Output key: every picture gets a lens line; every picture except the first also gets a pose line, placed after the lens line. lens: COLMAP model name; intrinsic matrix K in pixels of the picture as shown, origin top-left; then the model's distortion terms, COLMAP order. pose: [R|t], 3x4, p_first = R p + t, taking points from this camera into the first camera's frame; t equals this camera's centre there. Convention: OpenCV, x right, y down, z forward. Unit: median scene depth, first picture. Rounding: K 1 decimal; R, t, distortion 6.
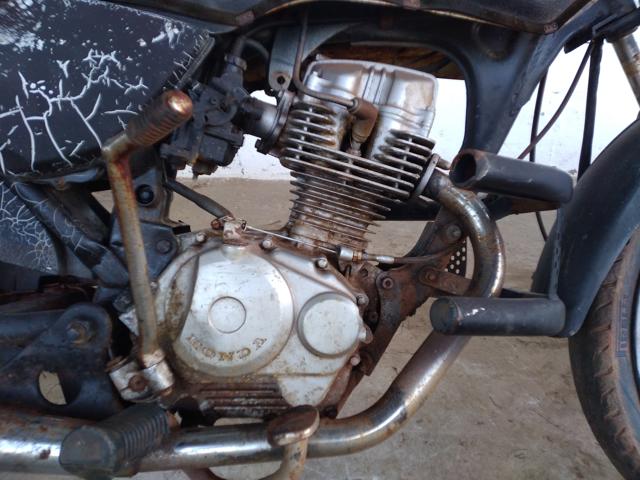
lens RADIAL K [[491.0, 0, 320.0], [0, 491.0, 240.0], [0, 0, 1]] dist [0.145652, -0.199906]
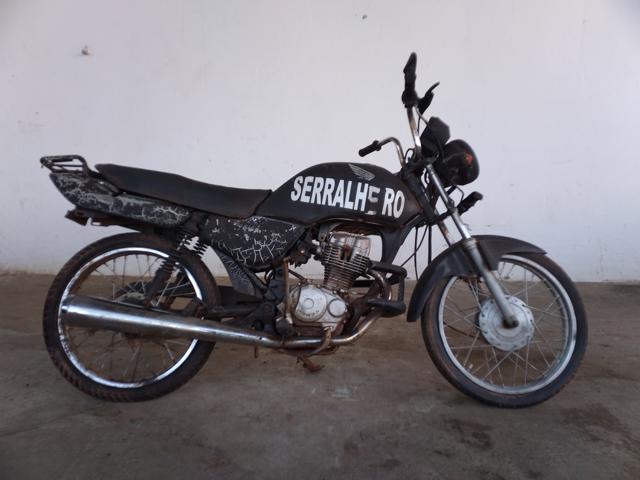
lens RADIAL K [[491.0, 0, 320.0], [0, 491.0, 240.0], [0, 0, 1]] dist [0.145652, -0.199906]
pose [[0.999716, 0.009474, -0.021854, -0.025395], [-0.014119, 0.974640, -0.223333, 0.431896], [0.019184, 0.223578, 0.974497, -2.262972]]
